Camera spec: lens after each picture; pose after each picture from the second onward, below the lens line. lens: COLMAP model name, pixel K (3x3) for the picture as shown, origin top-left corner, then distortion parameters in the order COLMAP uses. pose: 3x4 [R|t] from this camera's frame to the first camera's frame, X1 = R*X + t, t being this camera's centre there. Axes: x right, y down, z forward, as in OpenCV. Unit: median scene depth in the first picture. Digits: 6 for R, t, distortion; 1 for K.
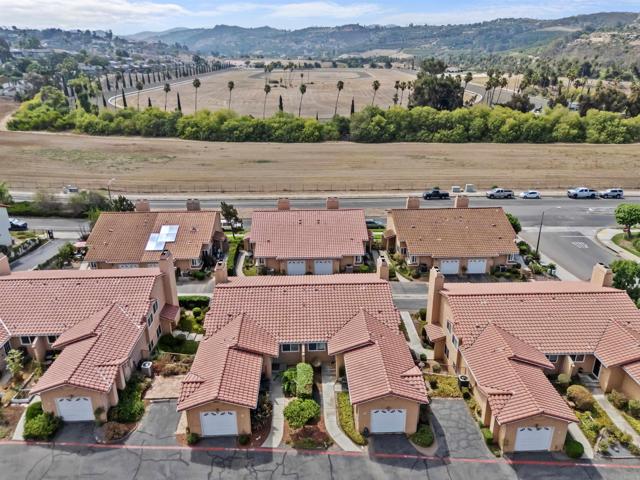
lens RADIAL K [[472.8, 0, 320.0], [0, 472.8, 240.7], [0, 0, 1]] dist [0.062775, -0.053016]
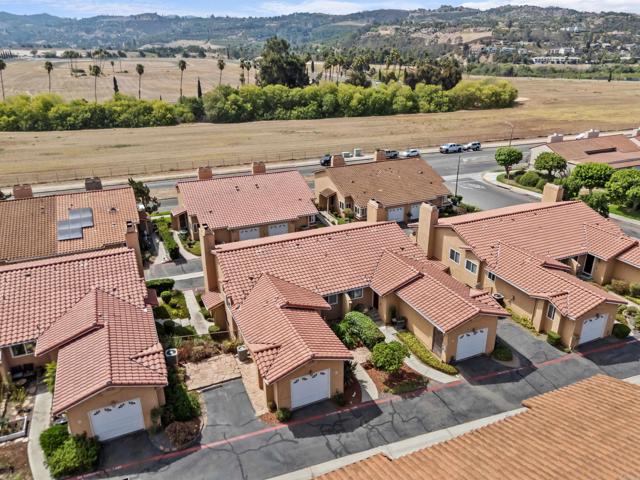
lens RADIAL K [[472.8, 0, 320.5], [0, 472.8, 241.4], [0, 0, 1]] dist [0.062775, -0.053016]
pose [[0.928909, -0.142030, 0.341988, -0.197464], [0.137375, 0.989793, 0.037931, 0.043036], [-0.343885, 0.011747, 0.938938, 0.091269]]
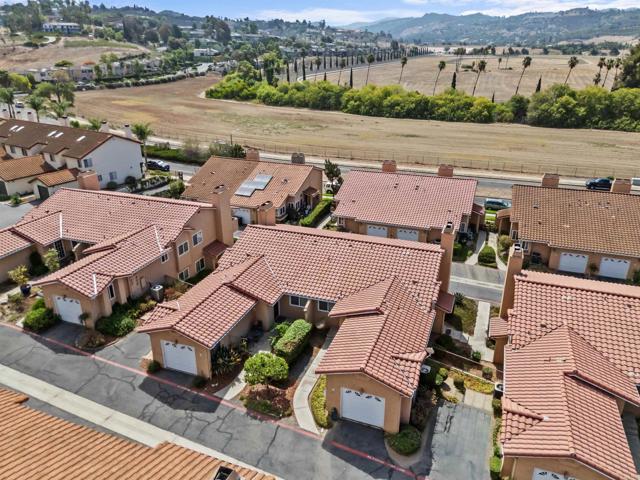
lens RADIAL K [[472.8, 0, 318.7], [0, 472.8, 240.0], [0, 0, 1]] dist [0.062775, -0.053016]
pose [[0.922073, 0.151937, -0.355946, 0.140591], [-0.145928, 0.988323, 0.043845, 0.038858], [0.358451, 0.011514, 0.933478, 0.113367]]
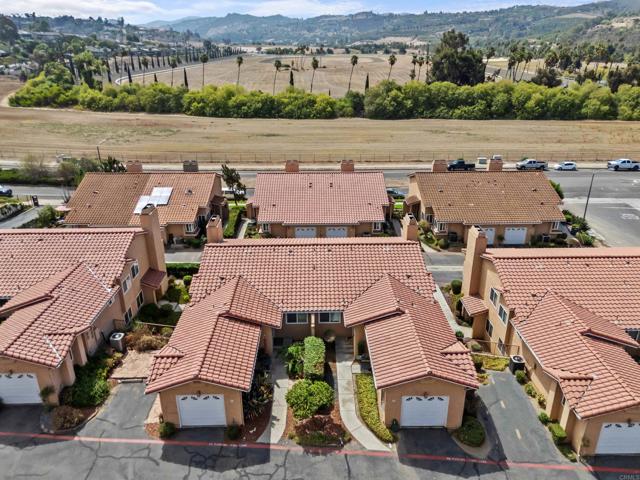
lens RADIAL K [[472.8, 0, 319.8], [0, 472.8, 241.2], [0, 0, 1]] dist [0.062775, -0.053016]
pose [[0.999703, 0.009106, -0.022605, -0.003599], [-0.008665, 0.999772, 0.019520, 0.043056], [0.022777, -0.019319, 0.999554, 0.110981]]
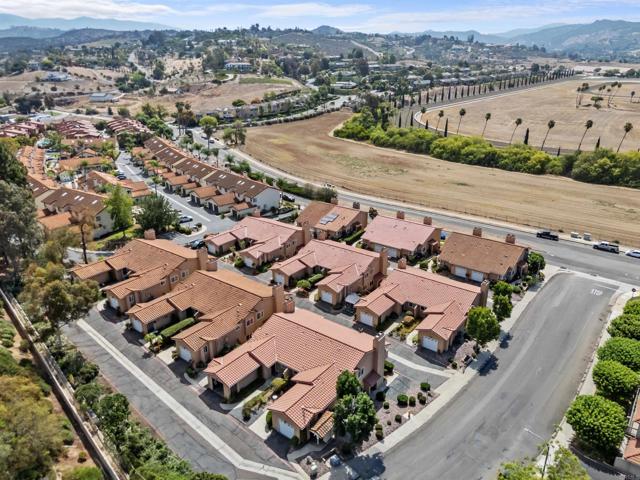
lens RADIAL K [[472.8, 0, 316.6], [0, 472.8, 239.5], [0, 0, 1]] dist [0.062775, -0.053016]
pose [[0.769199, 0.235287, -0.594115, 0.719104], [-0.232838, 0.969026, 0.082308, -0.062174], [0.595079, 0.075021, 0.800158, -0.530142]]
